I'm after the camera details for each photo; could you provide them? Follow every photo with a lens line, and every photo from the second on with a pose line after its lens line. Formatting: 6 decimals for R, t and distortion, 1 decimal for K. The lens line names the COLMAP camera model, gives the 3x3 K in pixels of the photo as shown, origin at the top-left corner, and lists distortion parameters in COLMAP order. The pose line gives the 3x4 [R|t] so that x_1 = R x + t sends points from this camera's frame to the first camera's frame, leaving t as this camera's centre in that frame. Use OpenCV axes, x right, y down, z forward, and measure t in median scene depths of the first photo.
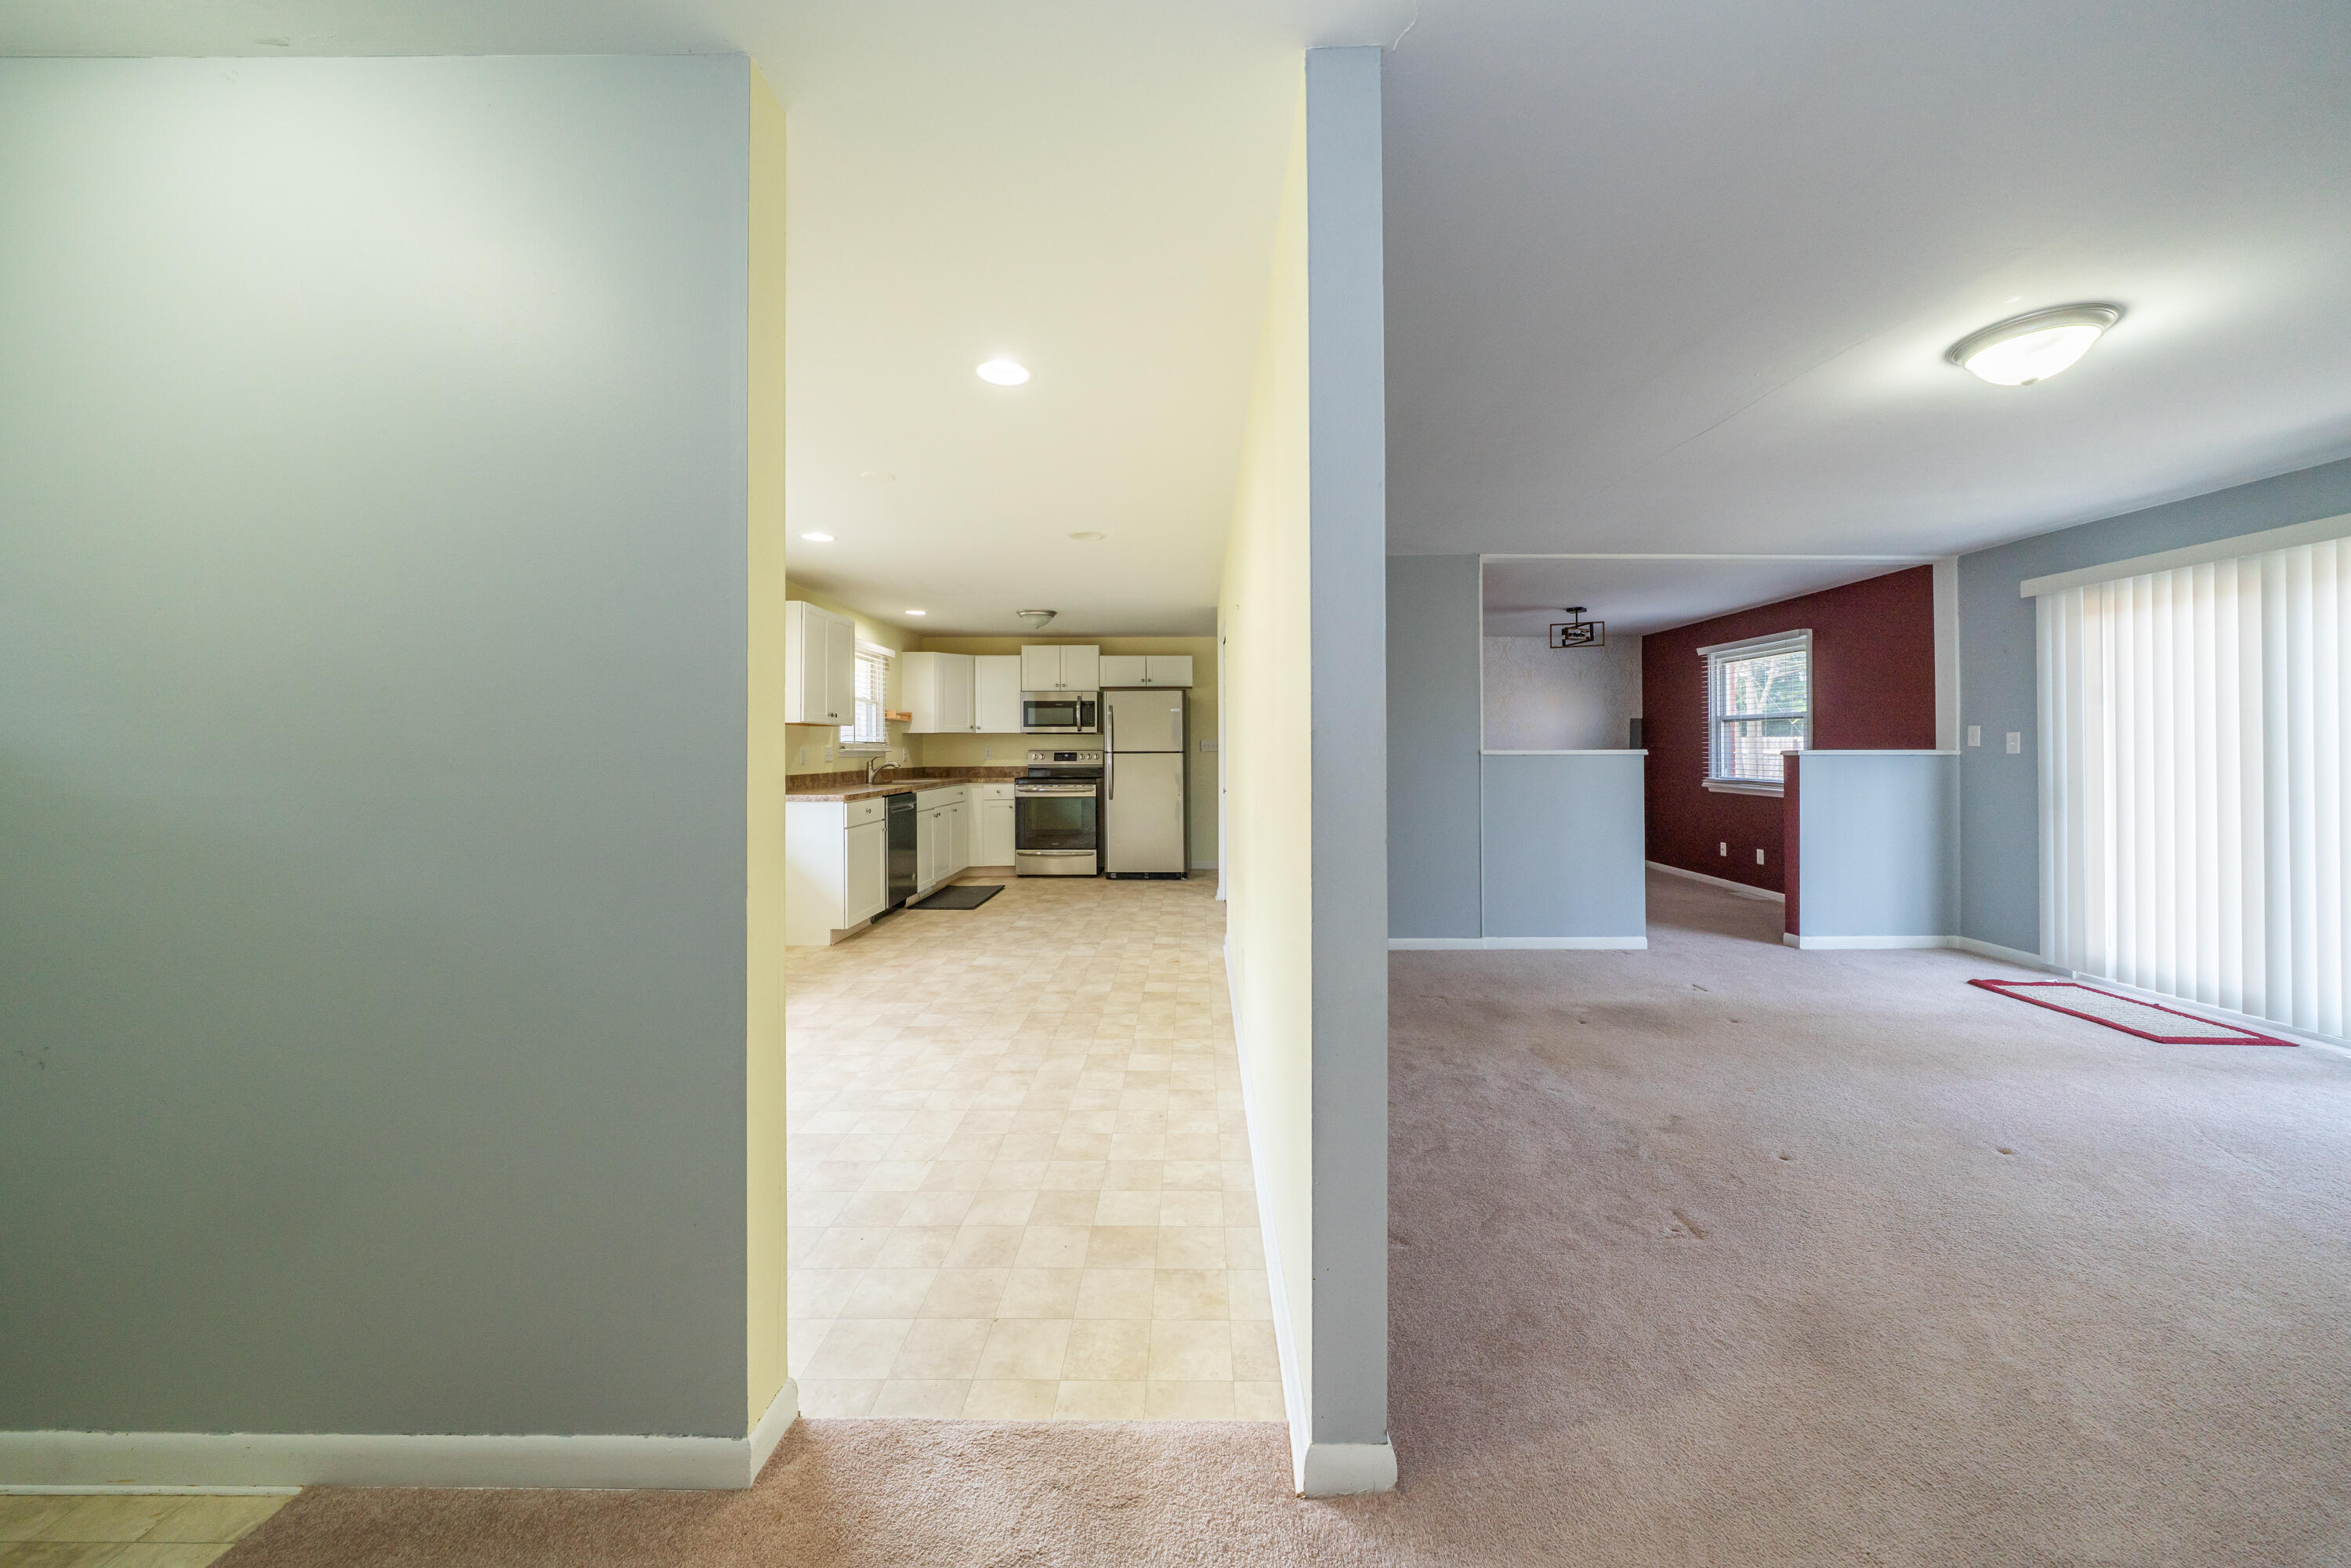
lens RADIAL K [[822.3, 0, 1201.5], [0, 822.3, 744.0], [0, 0, 1]] dist [-0.005538, 0.000449]
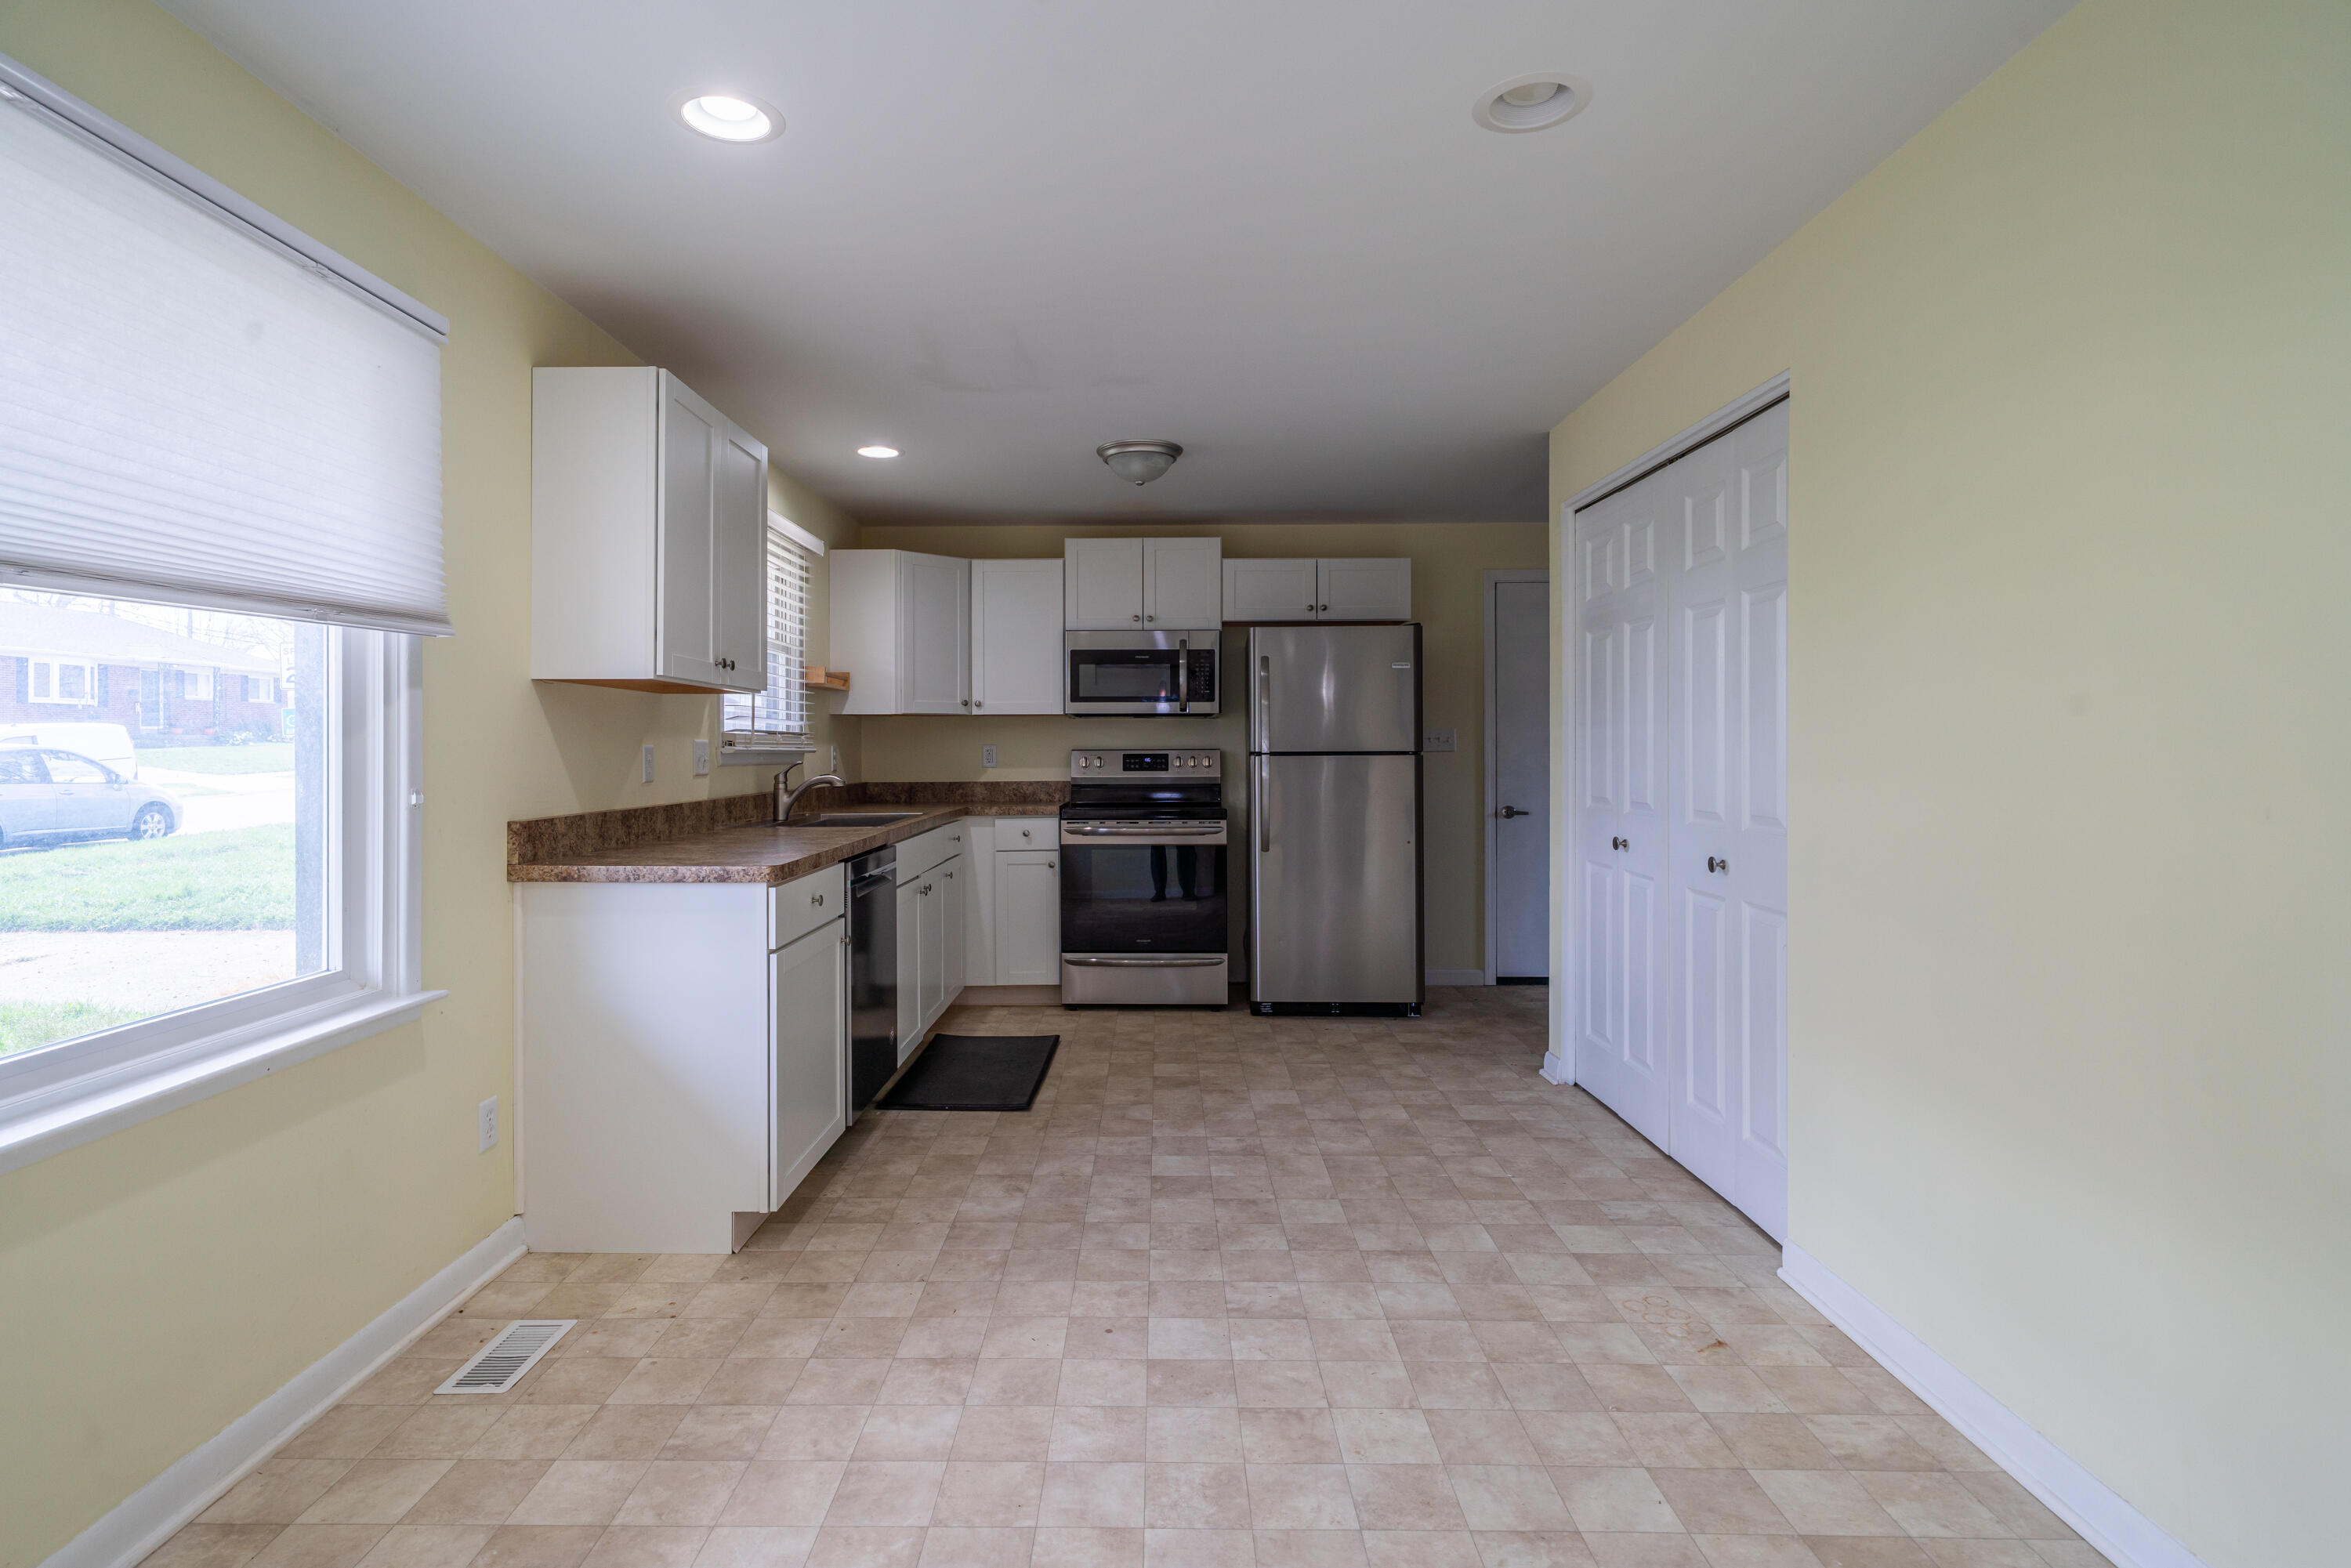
lens RADIAL K [[1188.7, 0, 1146.0], [0, 1188.7, 748.5], [0, 0, 1]] dist [0.001492, 0.000646]
pose [[0.999827, 0.000205, -0.018589, -0.179230], [-0.000087, 0.999980, 0.006352, 0.002781], [0.018590, -0.006349, 0.999807, 0.323304]]
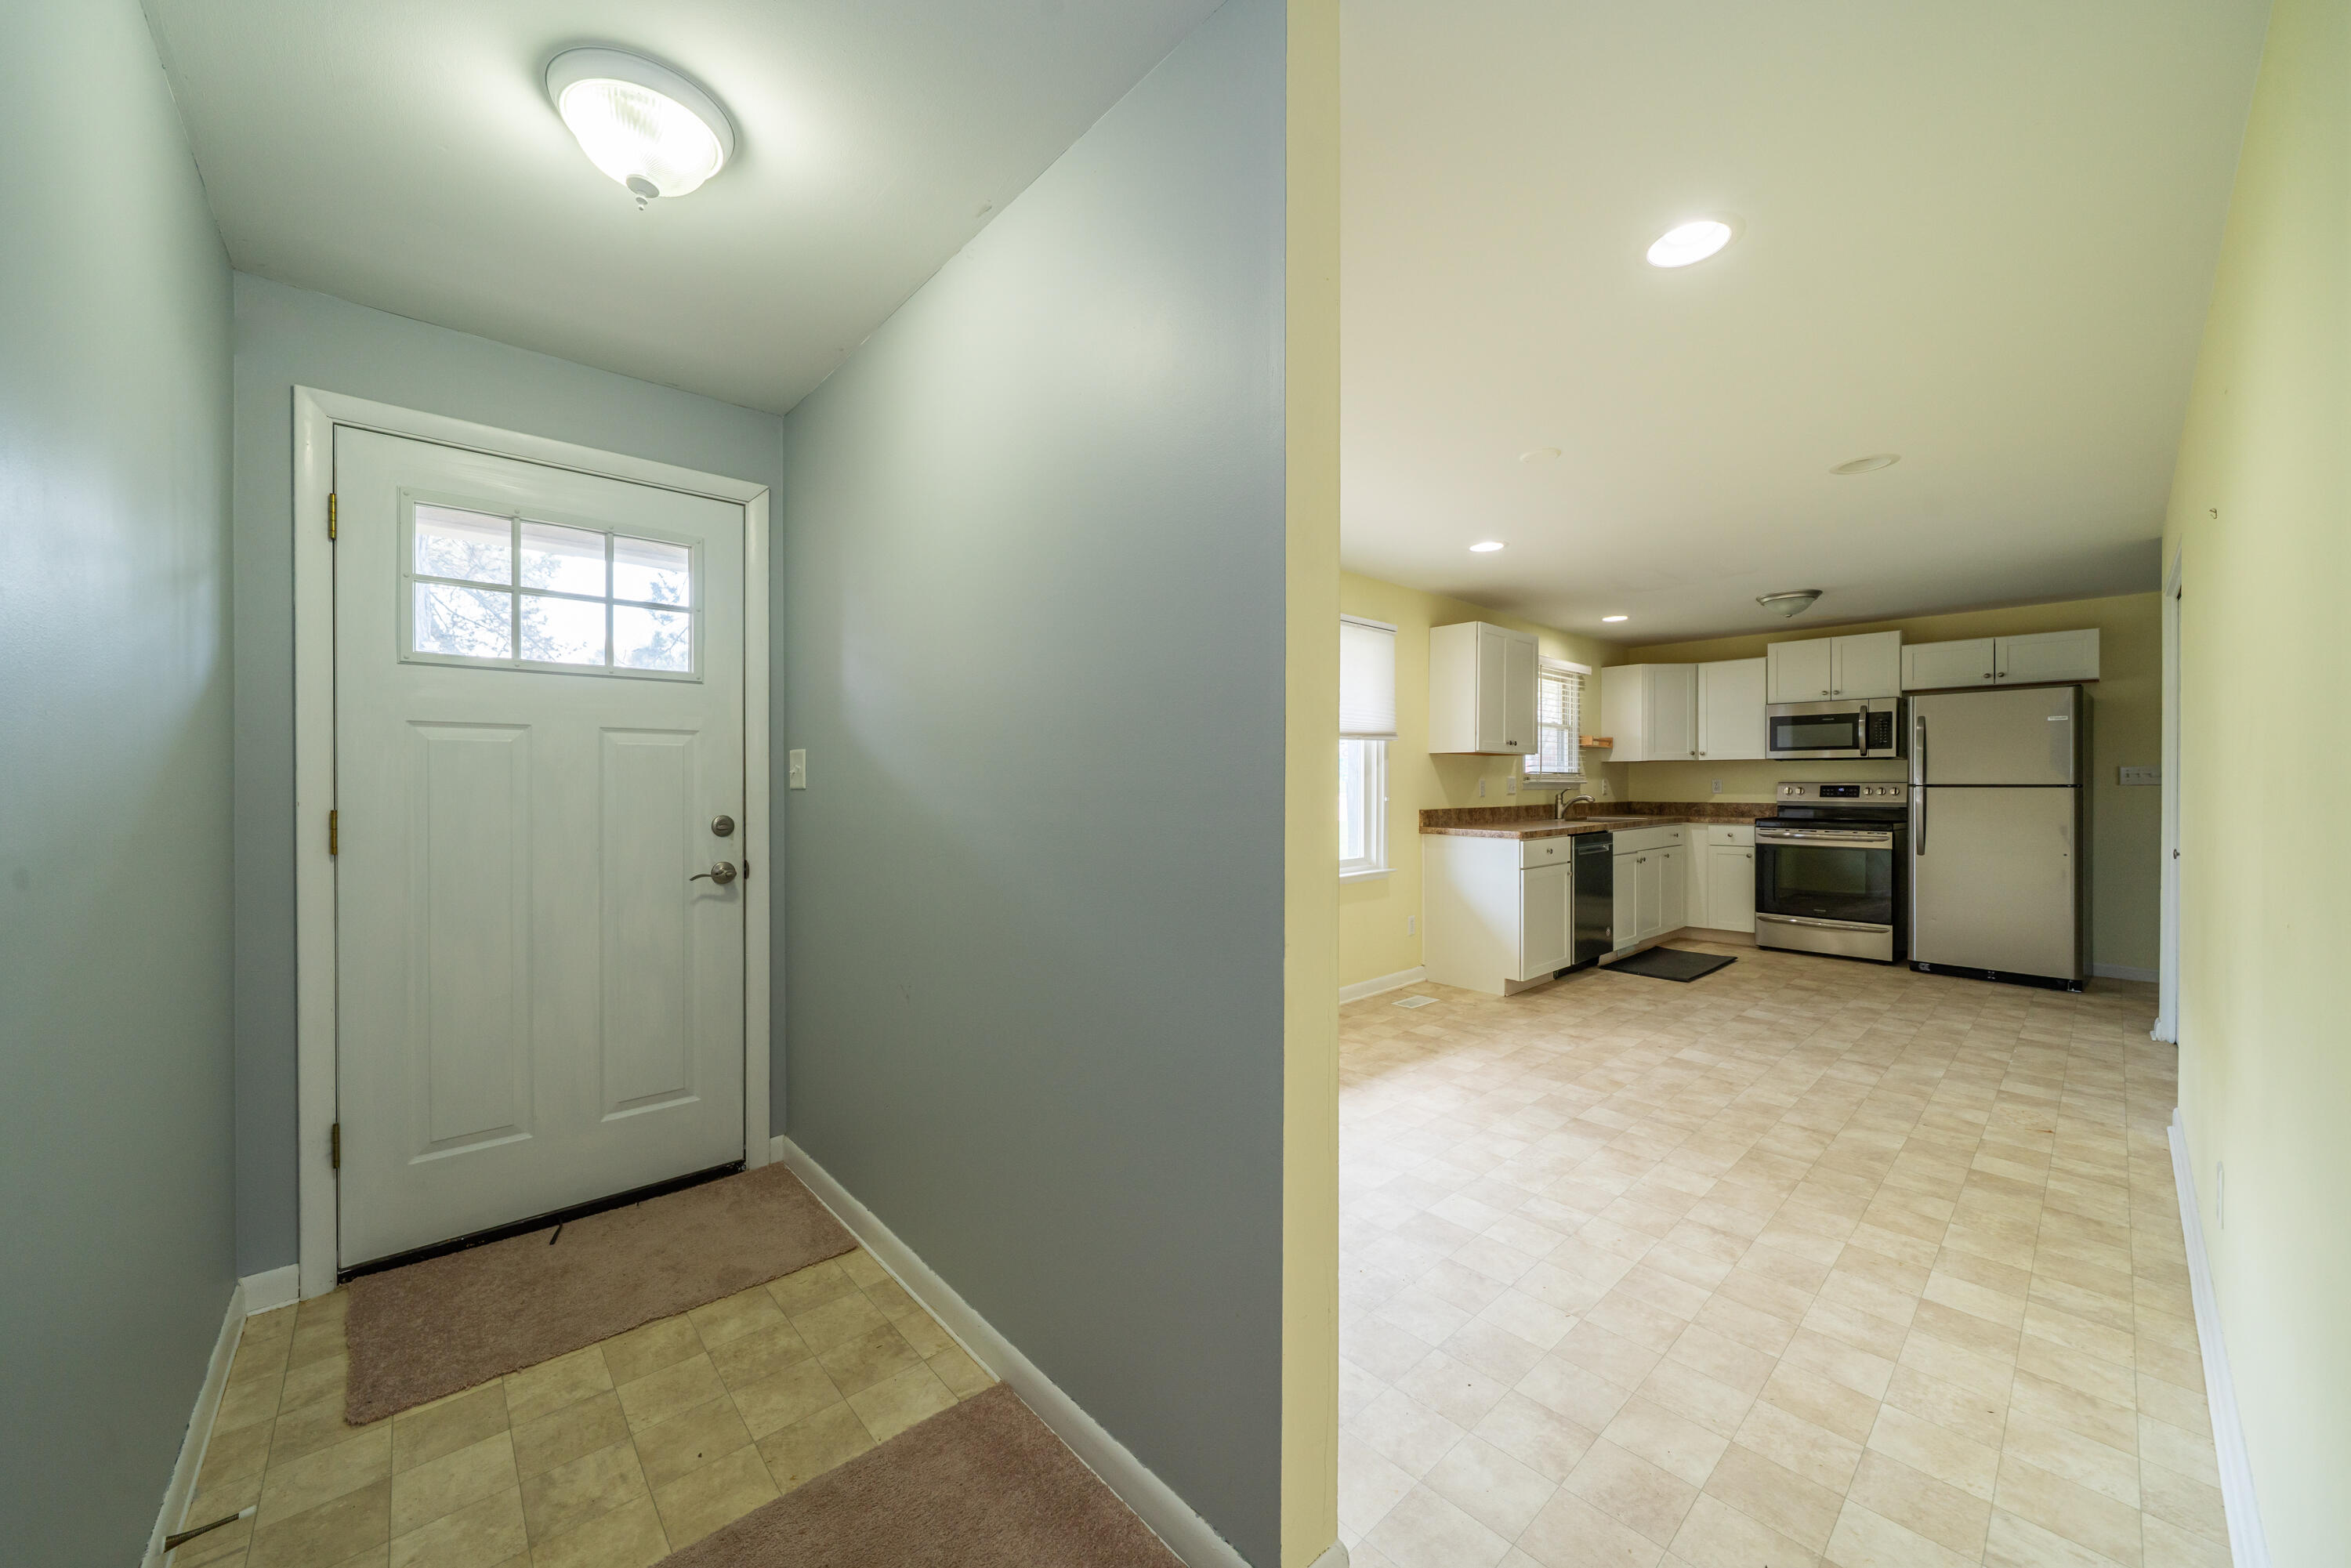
lens RADIAL K [[860.7, 0, 1159.6], [0, 860.7, 786.6], [0, 0, 1]] dist [-0.003211, -0.000291]
pose [[0.662726, 0.007132, -0.748828, 0.004306], [0.003274, 0.999917, 0.012421, 0.000030], [0.748855, -0.010683, 0.662648, 0.062140]]
